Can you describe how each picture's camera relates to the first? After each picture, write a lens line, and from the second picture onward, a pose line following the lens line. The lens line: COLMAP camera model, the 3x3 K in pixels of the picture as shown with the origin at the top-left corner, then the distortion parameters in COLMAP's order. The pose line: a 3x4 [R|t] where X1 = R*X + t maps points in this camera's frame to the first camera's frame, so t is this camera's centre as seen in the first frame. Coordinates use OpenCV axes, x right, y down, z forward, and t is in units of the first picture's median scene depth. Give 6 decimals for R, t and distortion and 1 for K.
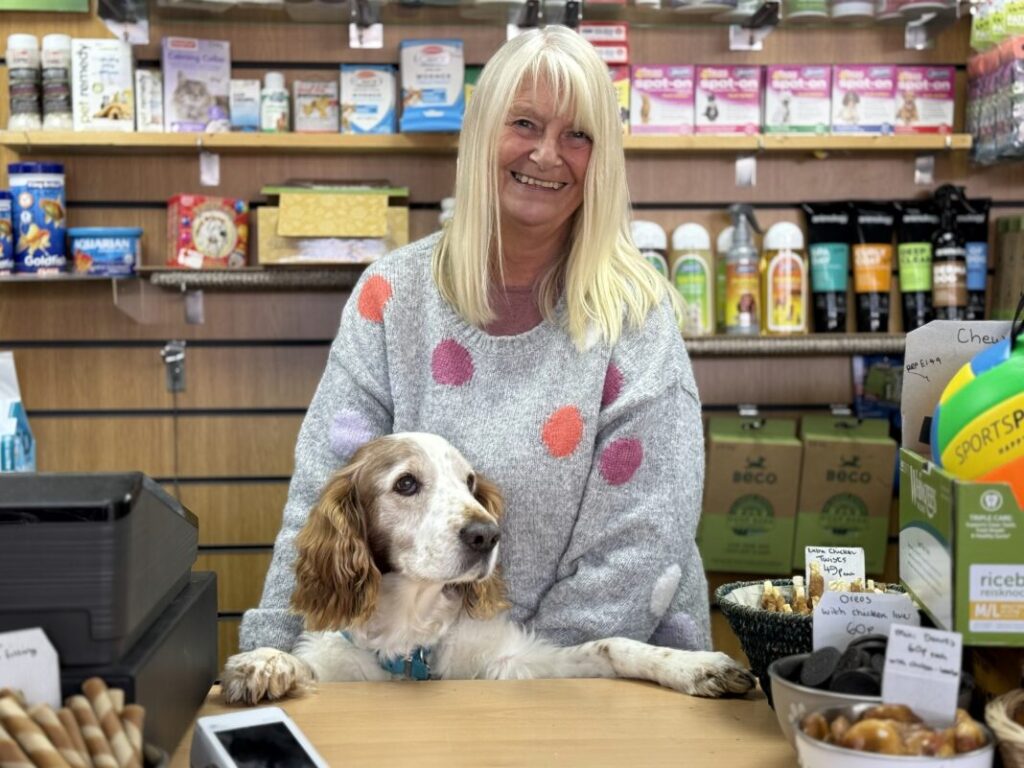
lens RADIAL K [[1428.5, 0, 513.2], [0, 1428.5, 383.1], [0, 0, 1]] dist [0.049752, 0.000000]
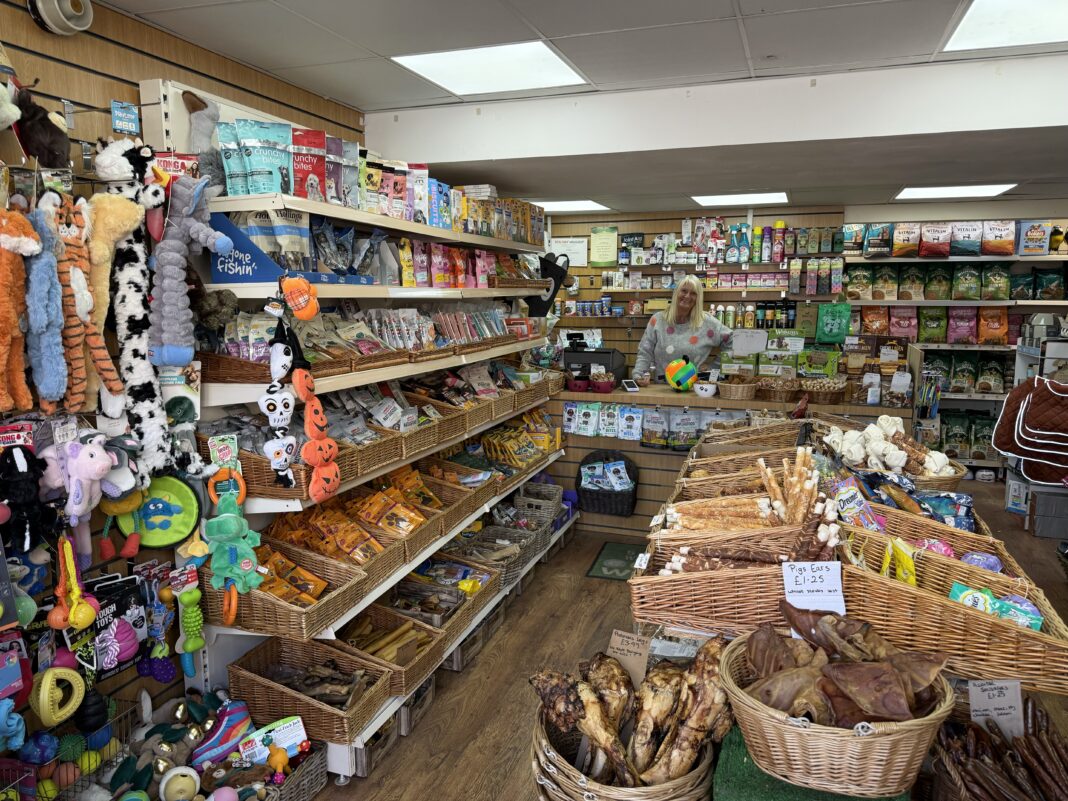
lens RADIAL K [[743.9, 0, 534.6], [0, 743.9, 401.5], [0, 0, 1]] dist [0.001514, 0.000144]
pose [[0.917812, 0.053158, -0.393440, 0.551696], [-0.031553, 0.997628, 0.061184, 0.088121], [0.395759, -0.043741, 0.917312, -1.716918]]
